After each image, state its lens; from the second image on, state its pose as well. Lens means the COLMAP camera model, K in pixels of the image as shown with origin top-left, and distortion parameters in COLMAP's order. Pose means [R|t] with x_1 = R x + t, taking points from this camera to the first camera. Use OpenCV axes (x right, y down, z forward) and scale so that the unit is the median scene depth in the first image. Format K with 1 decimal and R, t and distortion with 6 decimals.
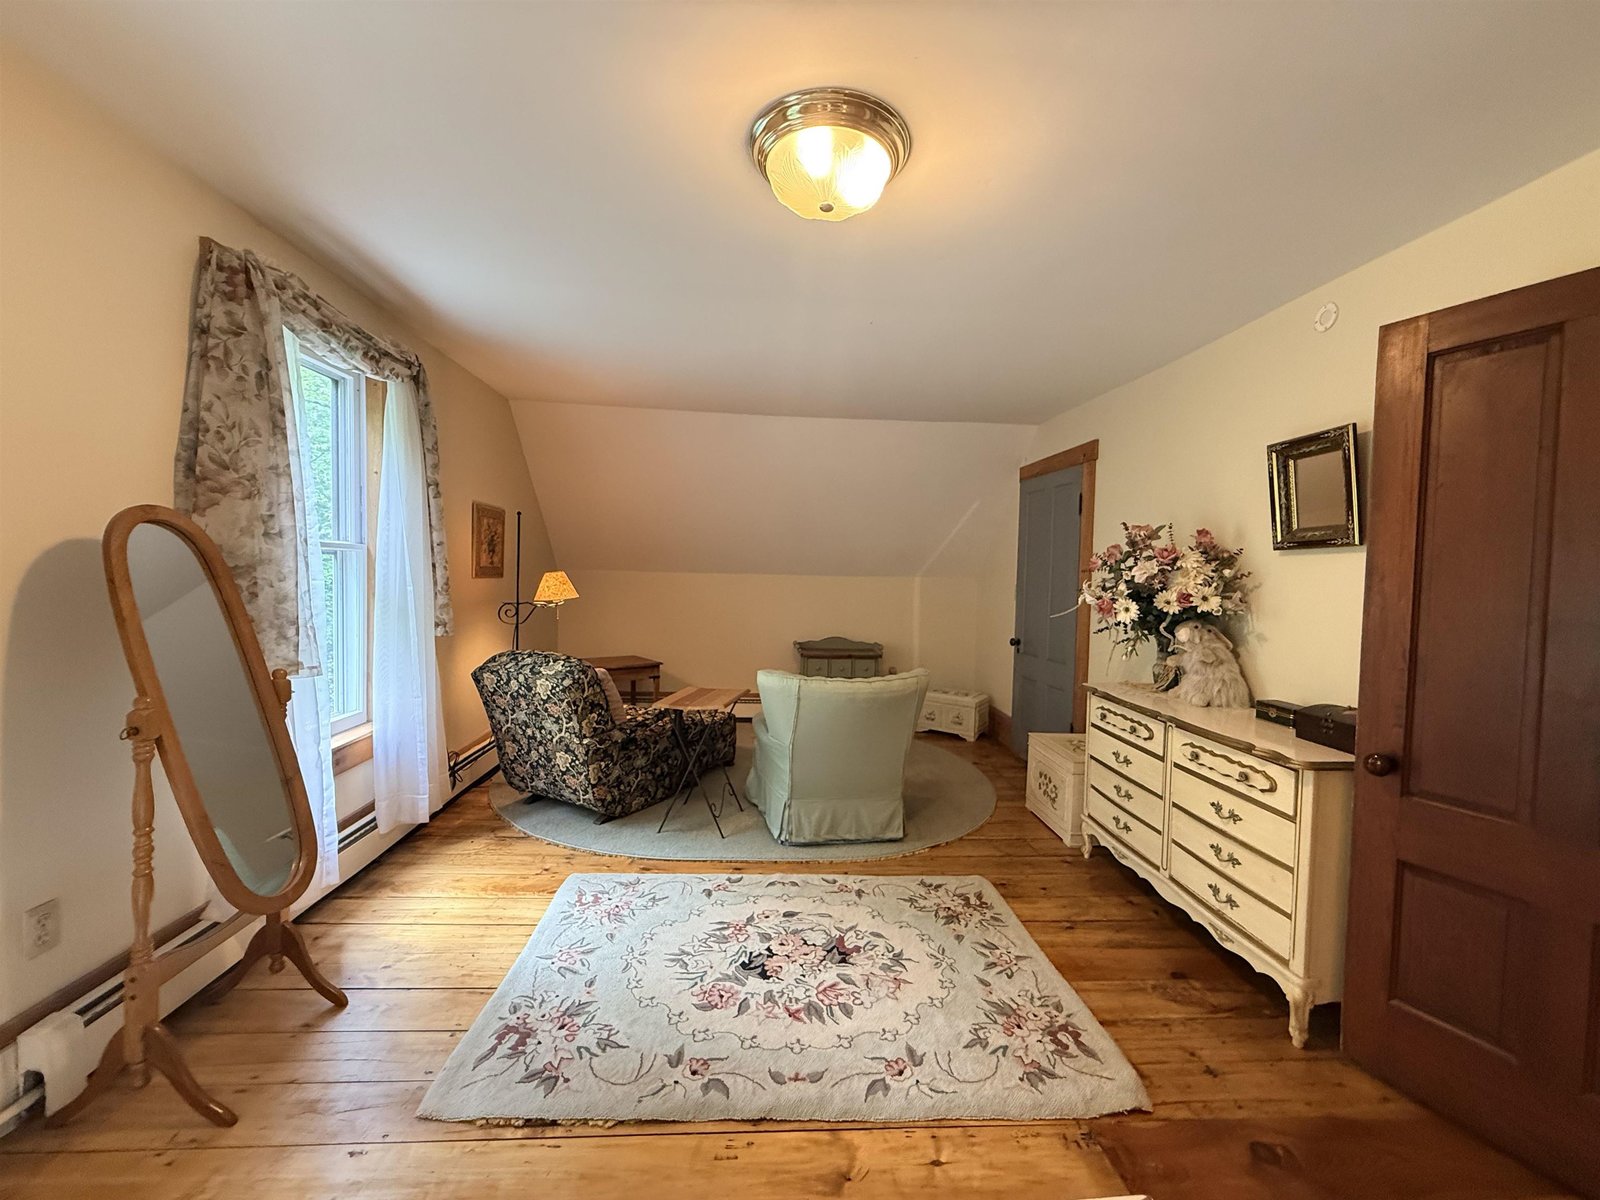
lens RADIAL K [[637.3, 0, 795.7], [0, 637.3, 597.8], [0, 0, 1]] dist [0.000580, 0.000170]
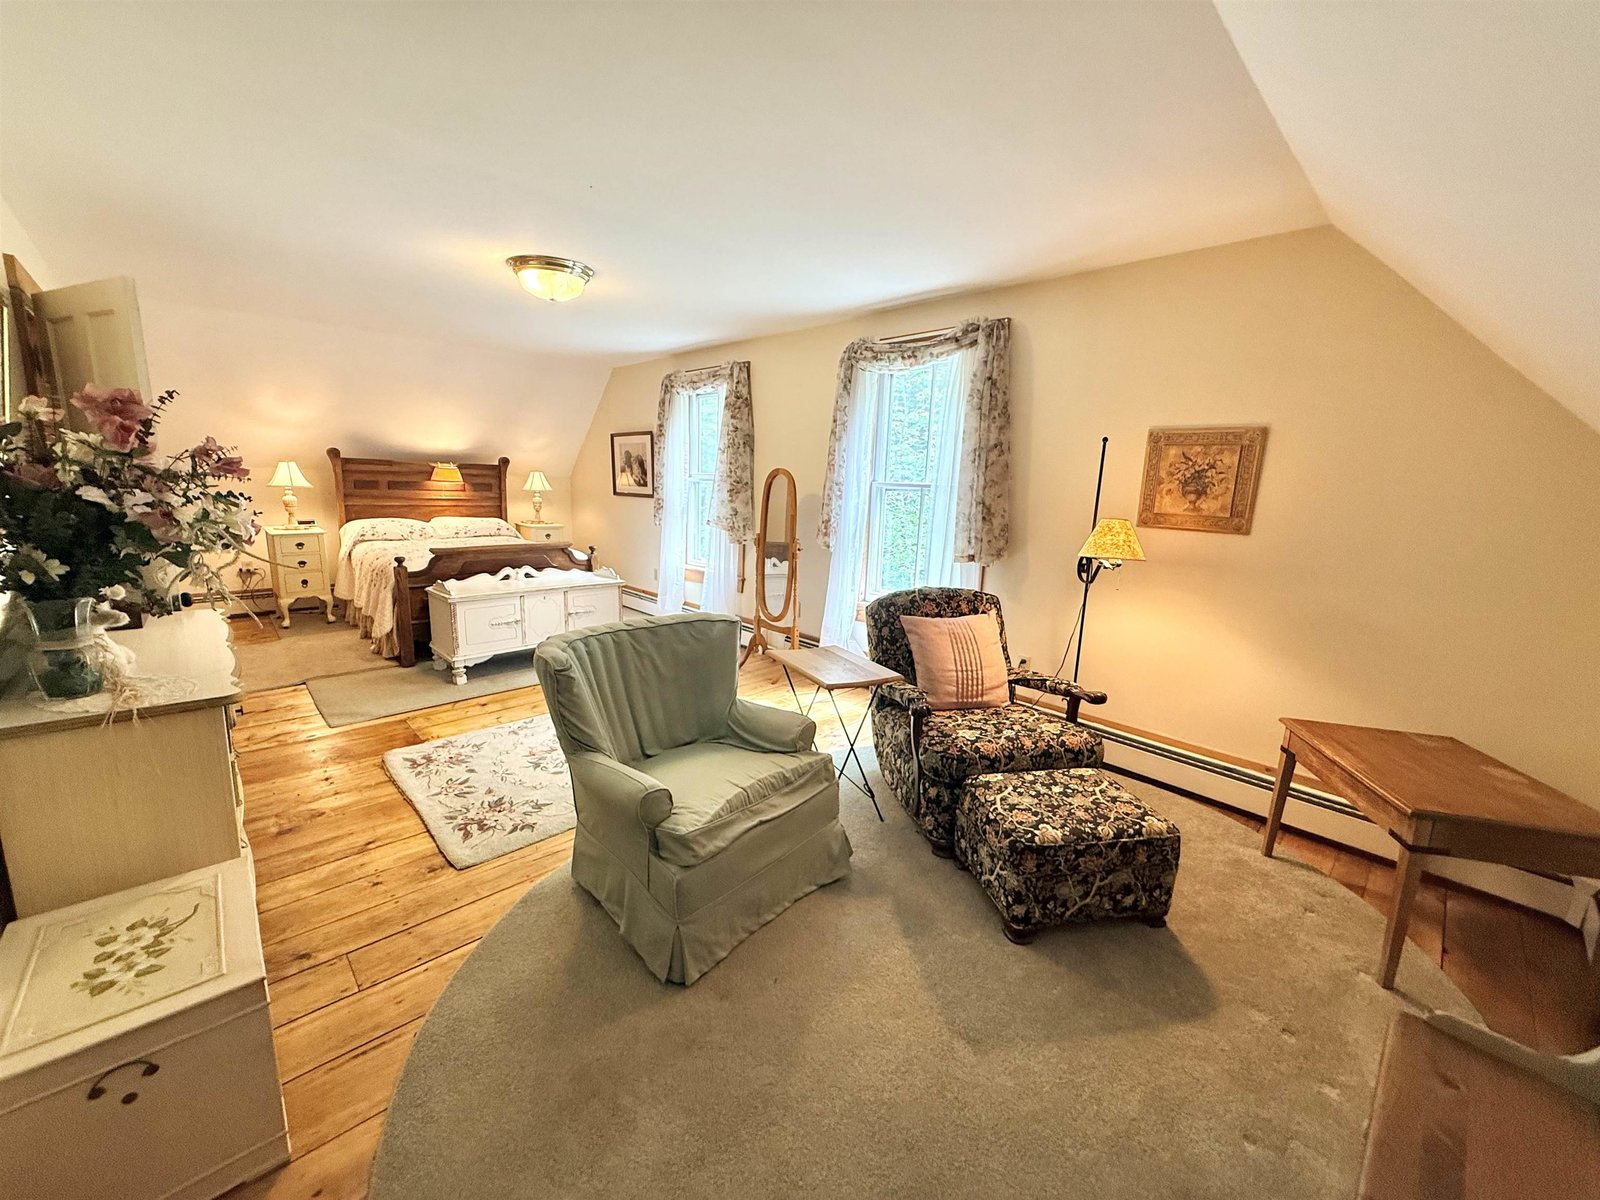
lens RADIAL K [[637.3, 0, 798.3], [0, 637.3, 600.2], [0, 0, 1]] dist [0.000580, 0.000170]
pose [[-0.766668, 0.076622, -0.637455, 0.518210], [-0.078638, 0.974172, 0.211674, -0.117681], [0.637209, 0.212412, -0.740841, 2.064640]]
